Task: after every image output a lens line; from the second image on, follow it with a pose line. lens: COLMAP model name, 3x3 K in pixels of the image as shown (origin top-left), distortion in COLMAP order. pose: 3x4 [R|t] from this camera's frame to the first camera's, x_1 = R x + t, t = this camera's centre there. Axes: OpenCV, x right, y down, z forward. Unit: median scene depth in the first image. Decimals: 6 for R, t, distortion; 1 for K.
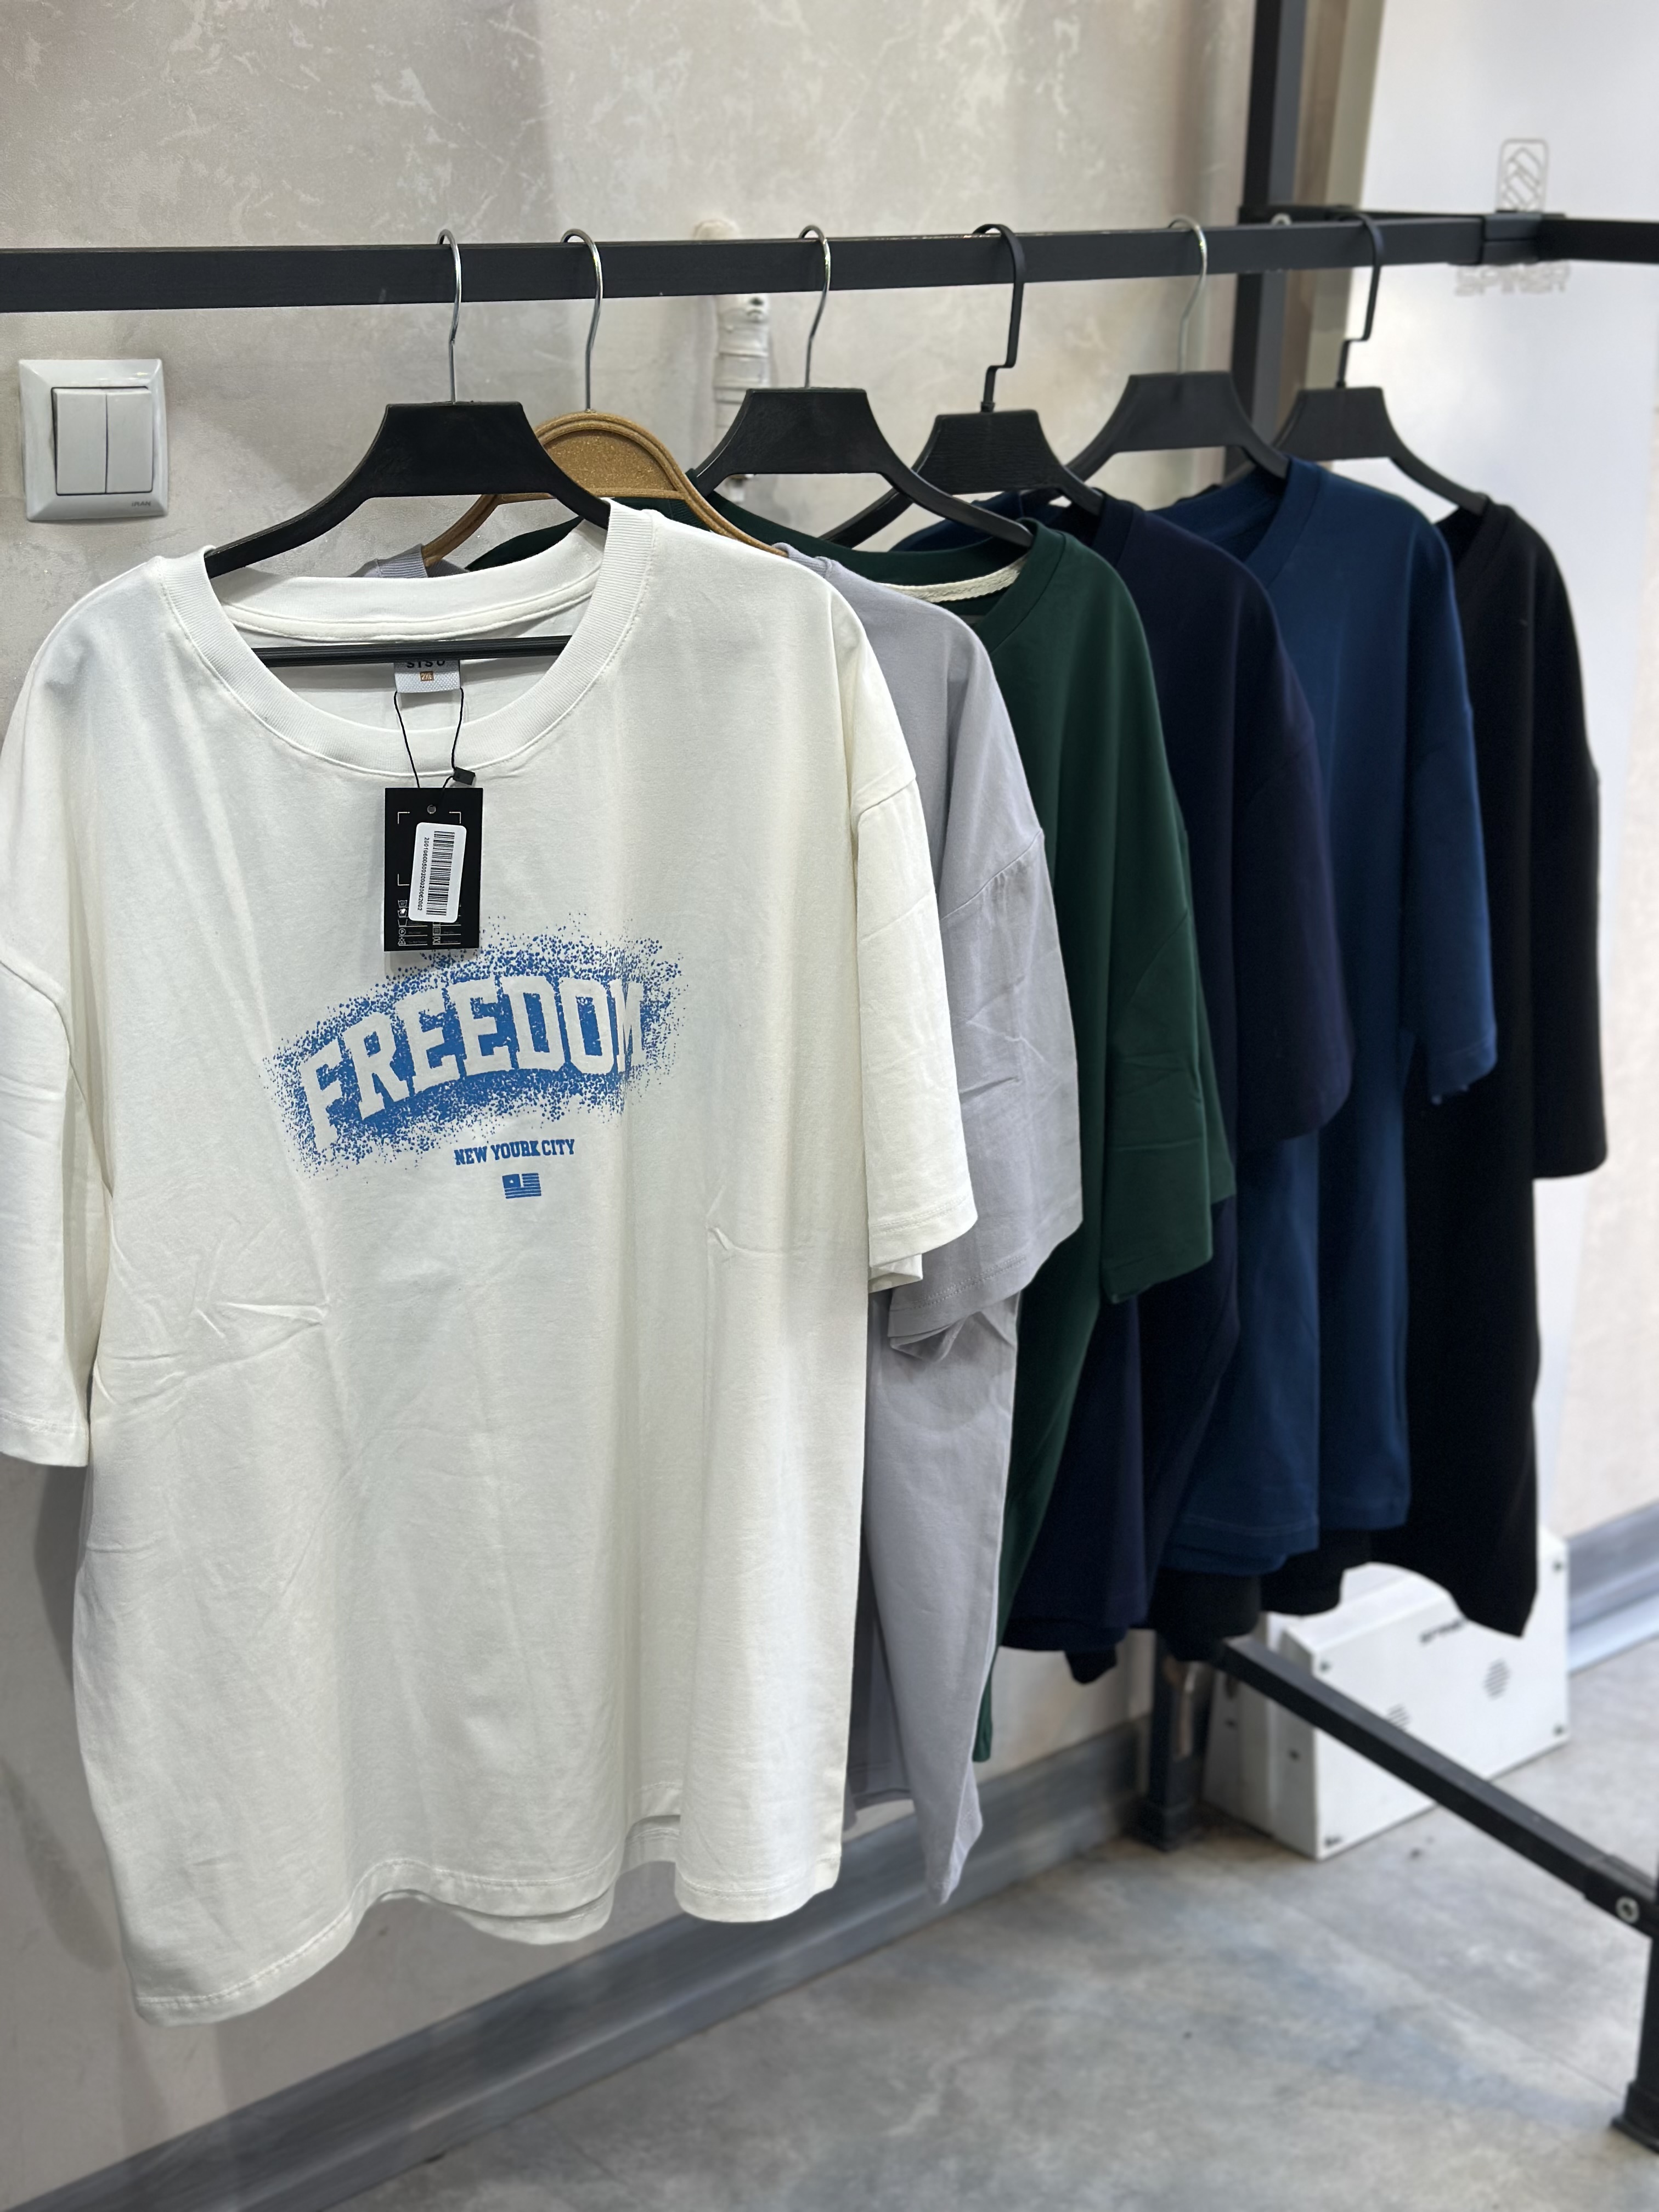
lens RADIAL K [[3055.7, 0, 829.5], [0, 3055.7, 1106.0], [0, 0, 1]] dist [0.250479, -0.564219]
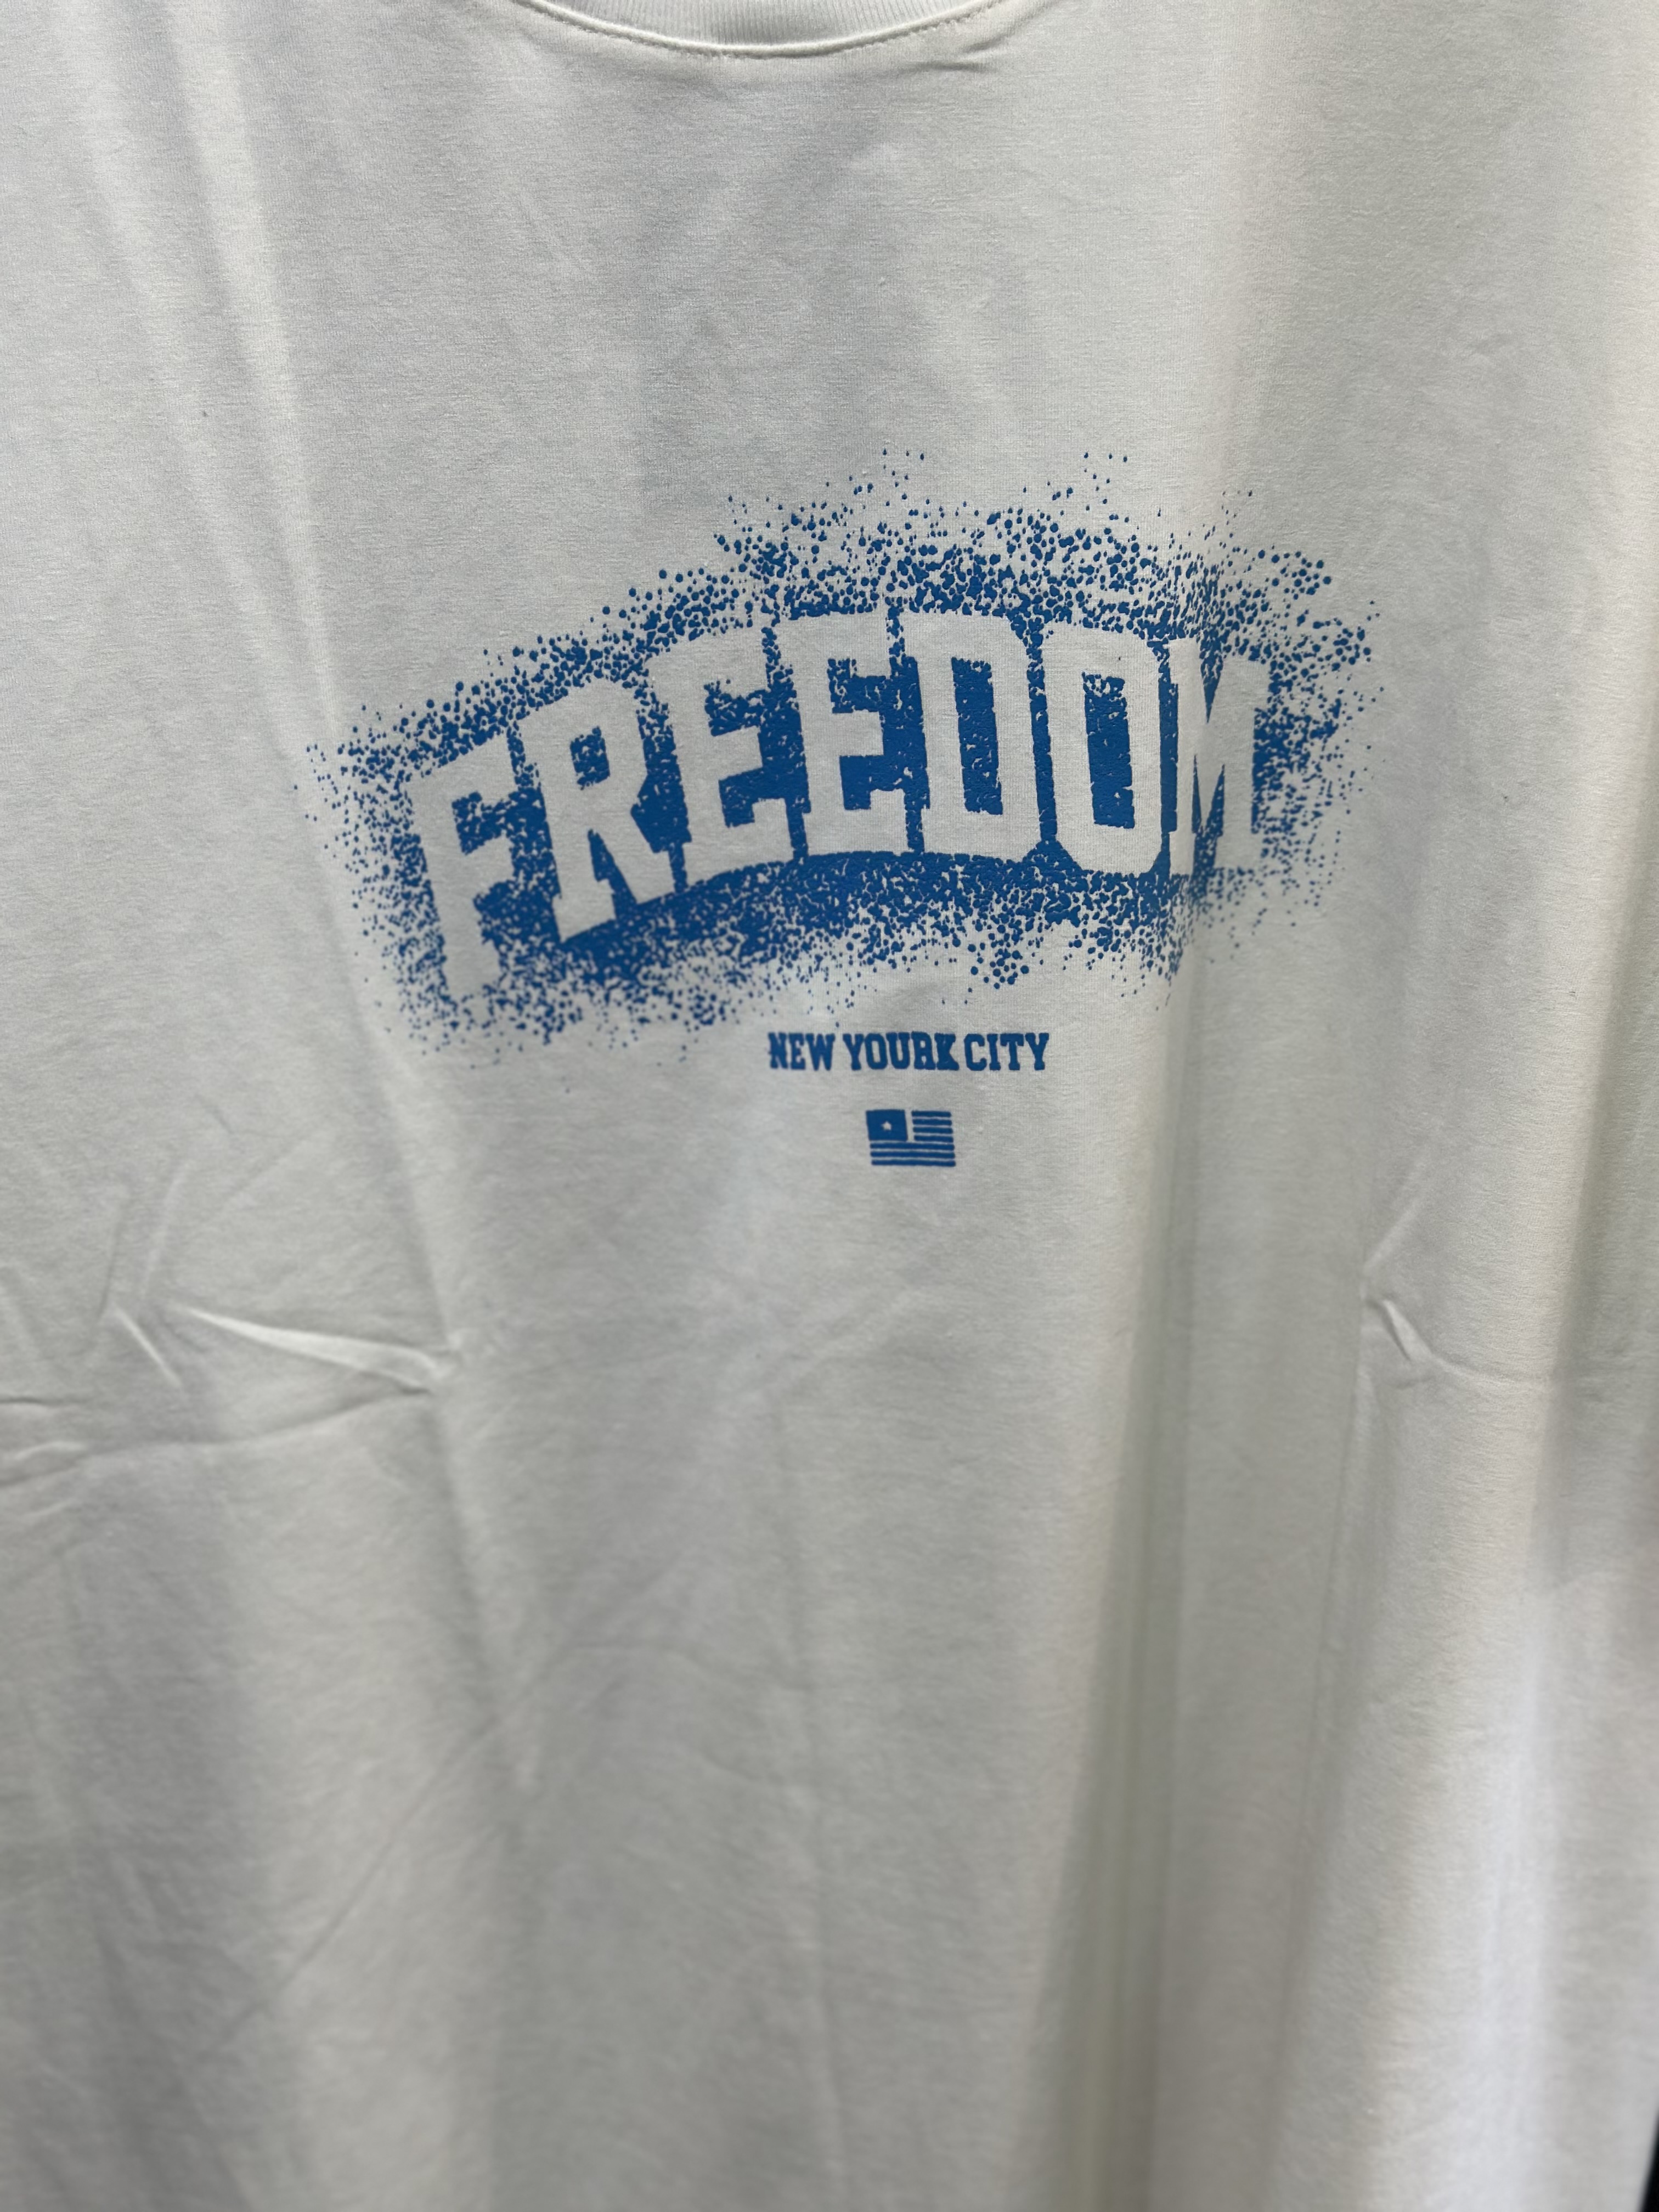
lens RADIAL K [[3085.5, 0, 494.7], [0, 3085.5, 1235.7], [0, 0, 1]] dist [0.119802, -0.031019]
pose [[0.931992, 0.106698, -0.346420, -0.004333], [-0.110687, 0.993821, 0.008310, 0.043935], [0.345166, 0.030599, 0.938043, 0.589847]]
